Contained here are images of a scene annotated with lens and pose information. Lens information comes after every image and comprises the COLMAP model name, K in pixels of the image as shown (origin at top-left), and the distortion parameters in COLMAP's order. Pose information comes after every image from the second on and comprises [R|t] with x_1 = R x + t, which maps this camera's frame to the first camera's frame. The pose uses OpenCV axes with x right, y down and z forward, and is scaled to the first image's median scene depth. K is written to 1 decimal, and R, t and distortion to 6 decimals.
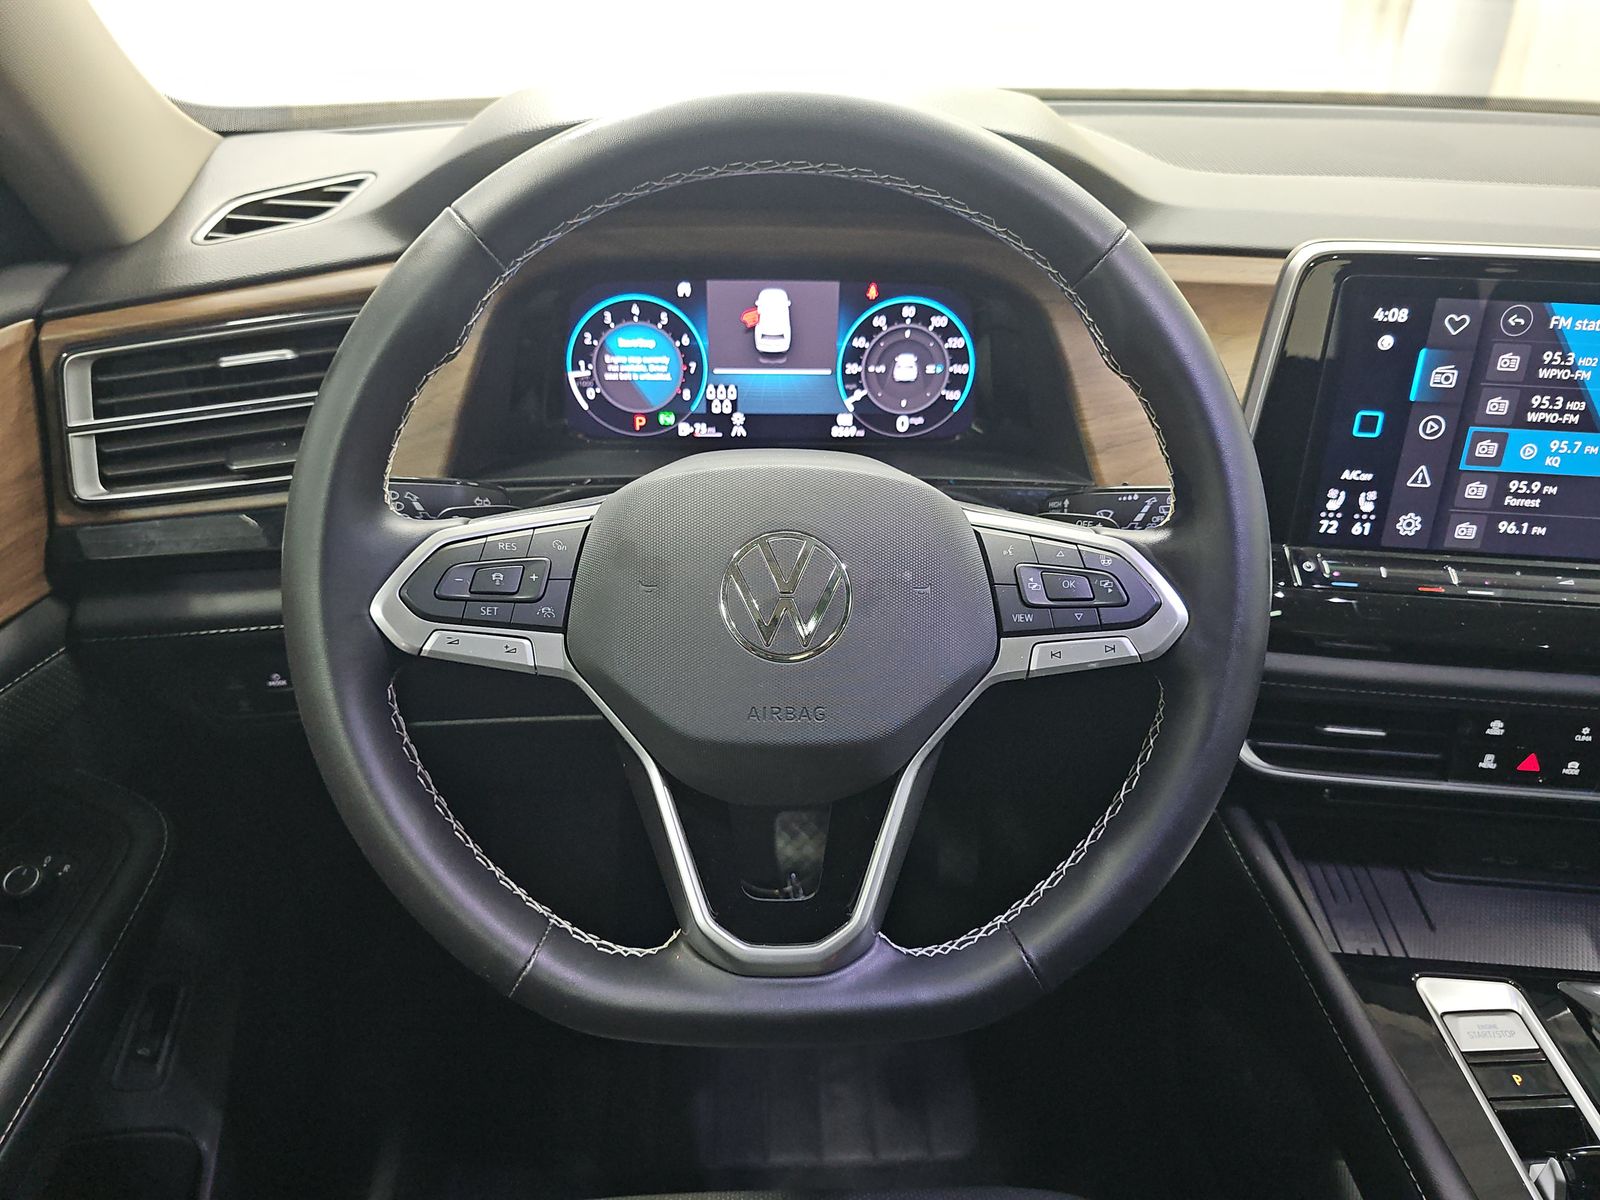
lens RADIAL K [[1024.4, 0, 799.0], [0, 1024.4, 605.9], [0, 0, 1]] dist [0.015242, -0.016348]
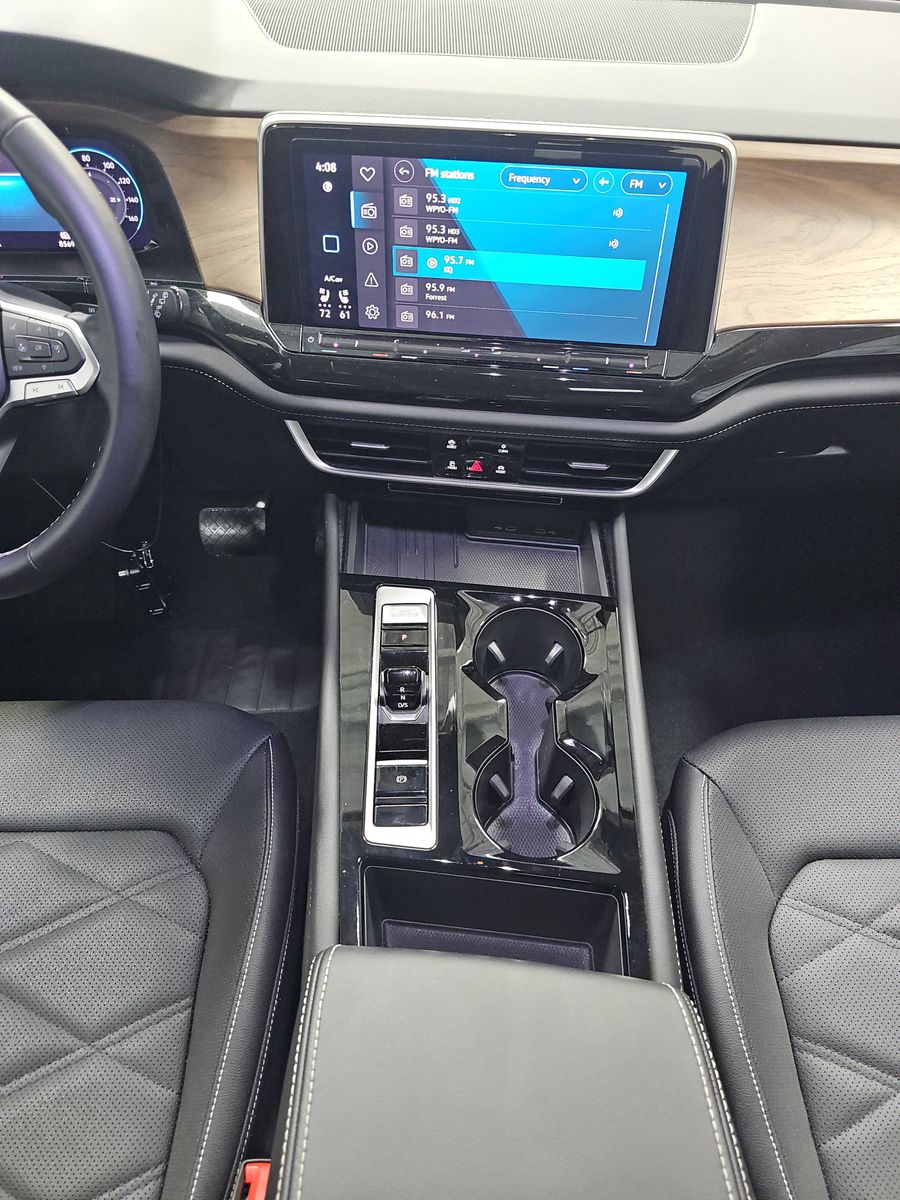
lens RADIAL K [[768.3, 0, 449.9], [0, 768.3, 599.7], [0, 0, 1]] dist [0.015242, -0.016348]
pose [[0.999304, 0.017024, -0.033190, 0.773734], [-0.007012, 0.959650, 0.281111, 0.012497], [0.036637, -0.280682, 0.959101, -0.269599]]
